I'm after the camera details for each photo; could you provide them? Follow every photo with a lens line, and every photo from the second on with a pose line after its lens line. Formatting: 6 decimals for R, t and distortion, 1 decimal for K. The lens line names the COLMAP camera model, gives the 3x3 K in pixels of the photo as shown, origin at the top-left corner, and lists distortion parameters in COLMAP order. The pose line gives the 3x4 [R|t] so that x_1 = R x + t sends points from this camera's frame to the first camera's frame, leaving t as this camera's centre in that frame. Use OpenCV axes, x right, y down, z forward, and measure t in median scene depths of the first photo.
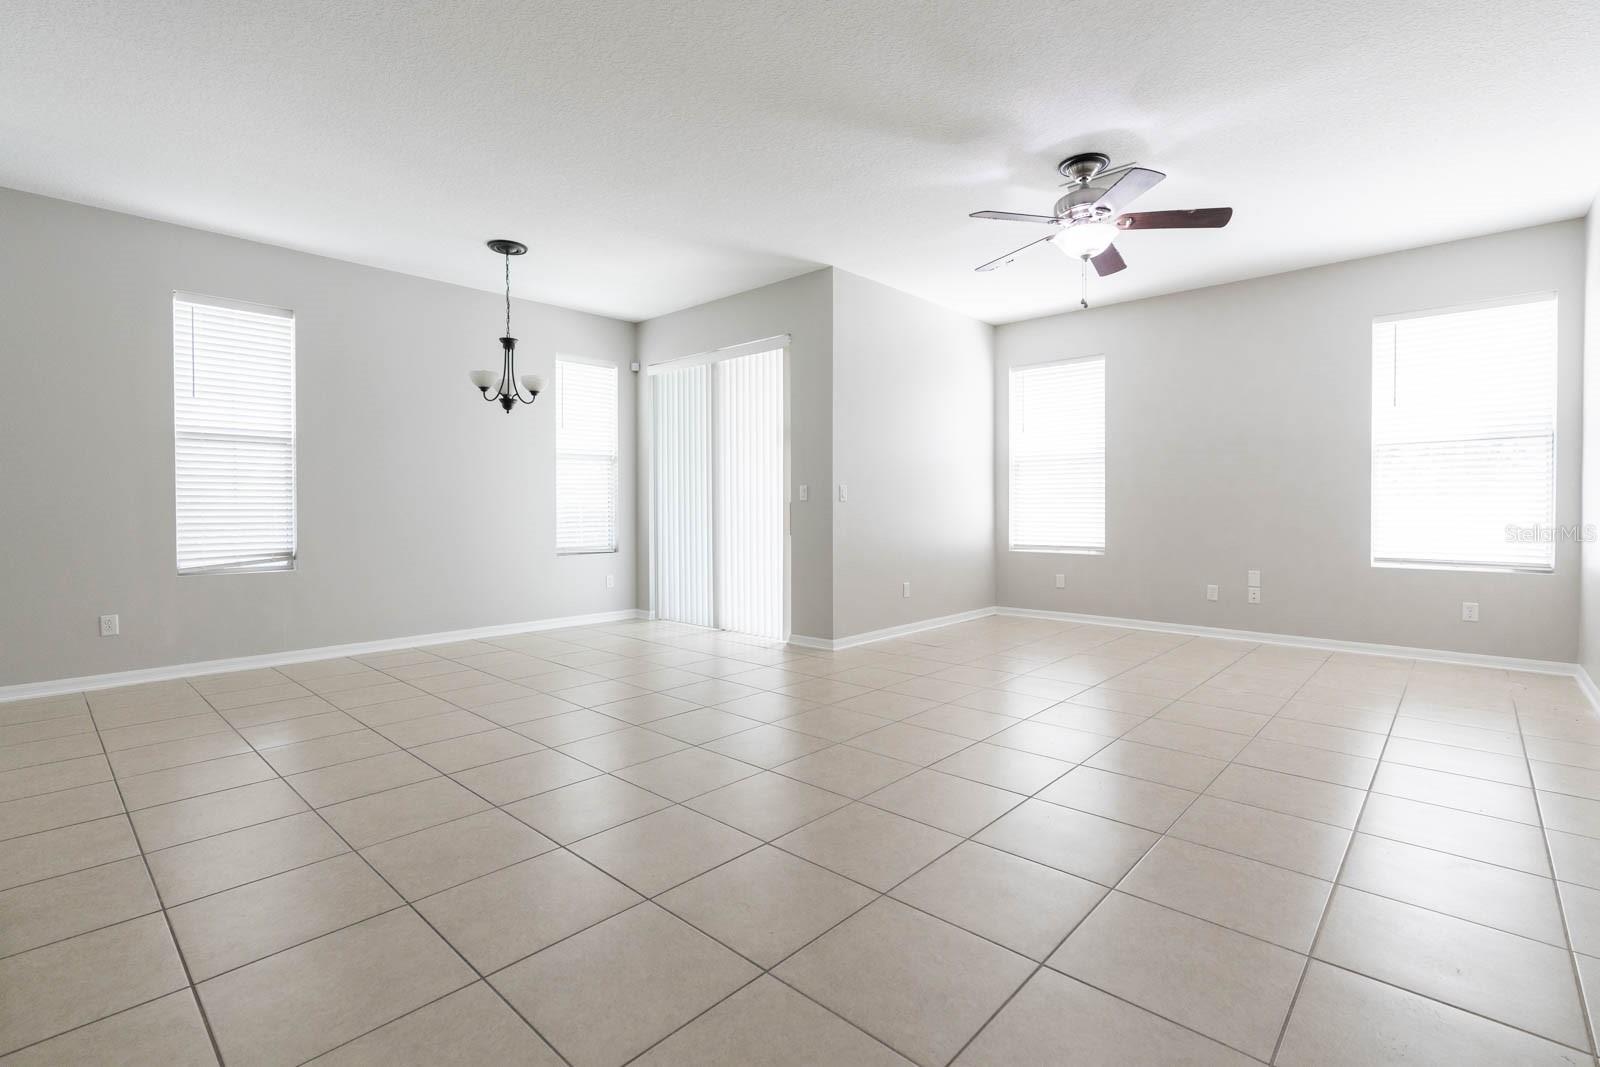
lens RADIAL K [[724.7, 0, 776.6], [0, 724.7, 516.6], [0, 0, 1]] dist [-0.000106, 0.000279]
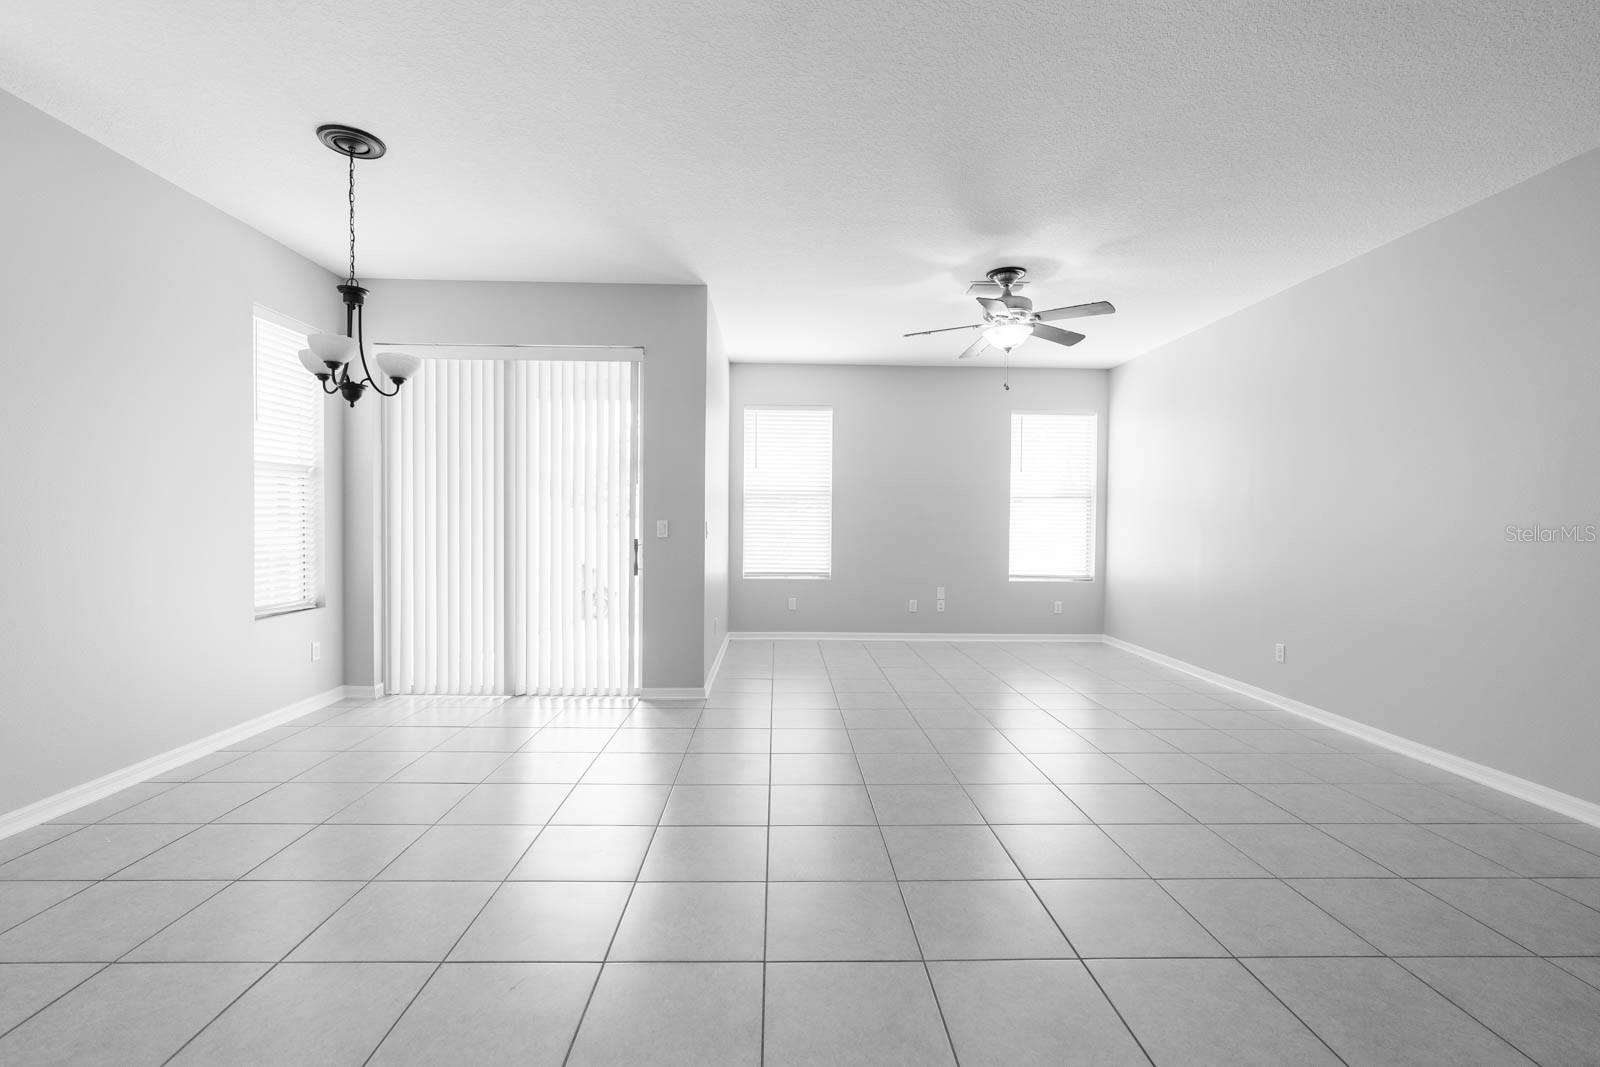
lens RADIAL K [[727.4, 0, 800.0], [0, 727.4, 533.5], [0, 0, 1]] dist [-0.003600, 0.000016]
pose [[0.711425, -0.002301, 0.702758, -0.444239], [-0.001849, 0.999985, 0.005146, -0.029275], [-0.702760, -0.004960, 0.711410, 0.227210]]
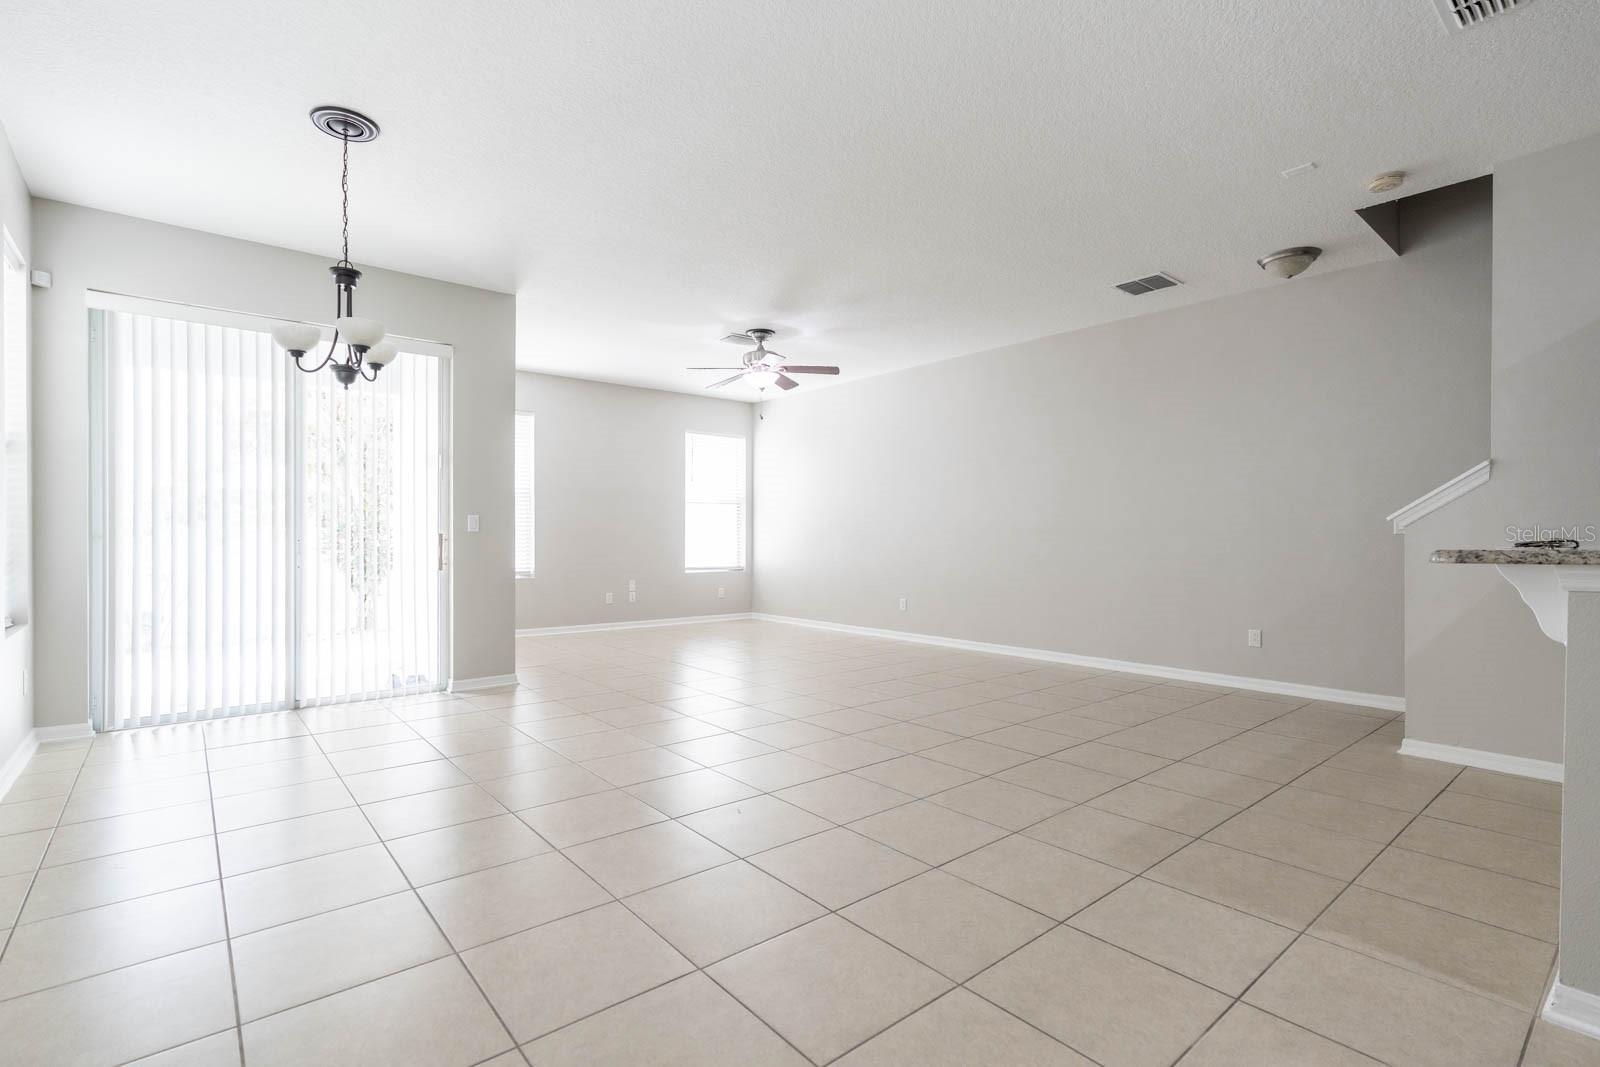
lens RADIAL K [[737.0, 0, 800.0], [0, 737.0, 533.5], [0, 0, 1]] dist [0.000242, 0.000184]
pose [[0.131944, 0.006366, 0.991237, -0.783382], [0.012268, 0.999892, -0.008055, -0.006328], [-0.991181, 0.013223, 0.131852, 0.437899]]
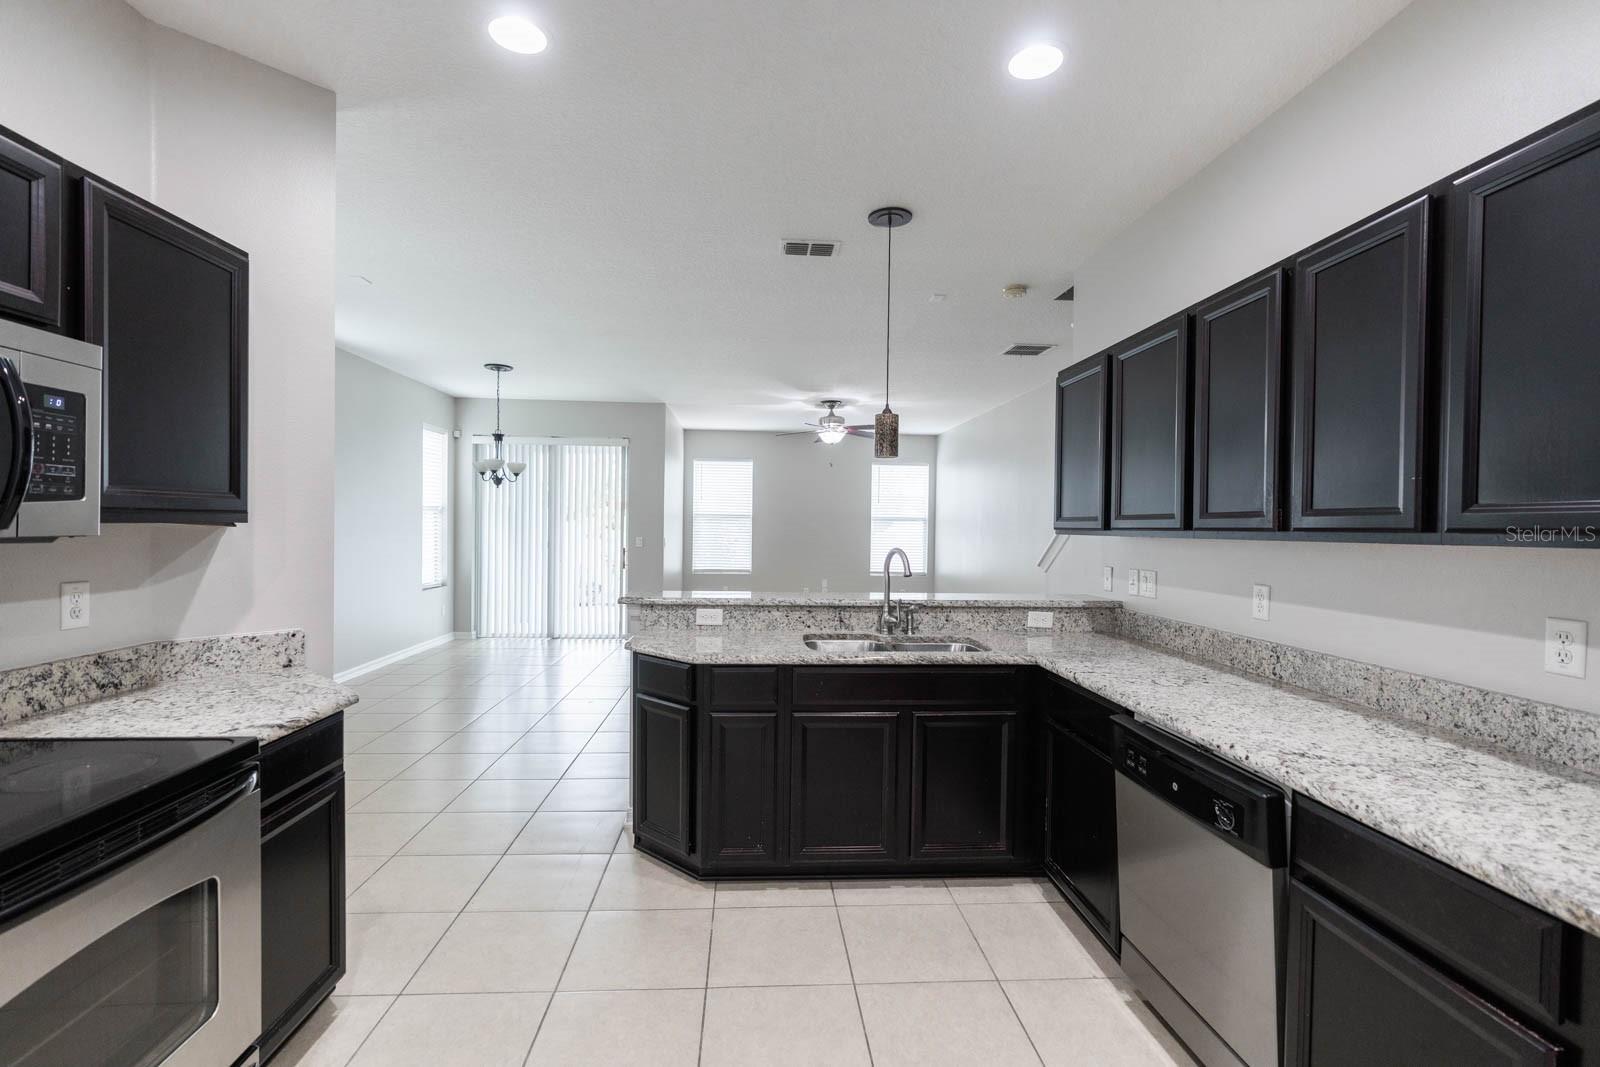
lens RADIAL K [[727.4, 0, 800.0], [0, 727.4, 533.5], [0, 0, 1]] dist [-0.003600, 0.000016]
pose [[0.685657, 0.004947, 0.727908, -0.813829], [-0.002997, 0.999988, -0.003973, -0.041927], [-0.727918, 0.000543, 0.685664, -0.306629]]
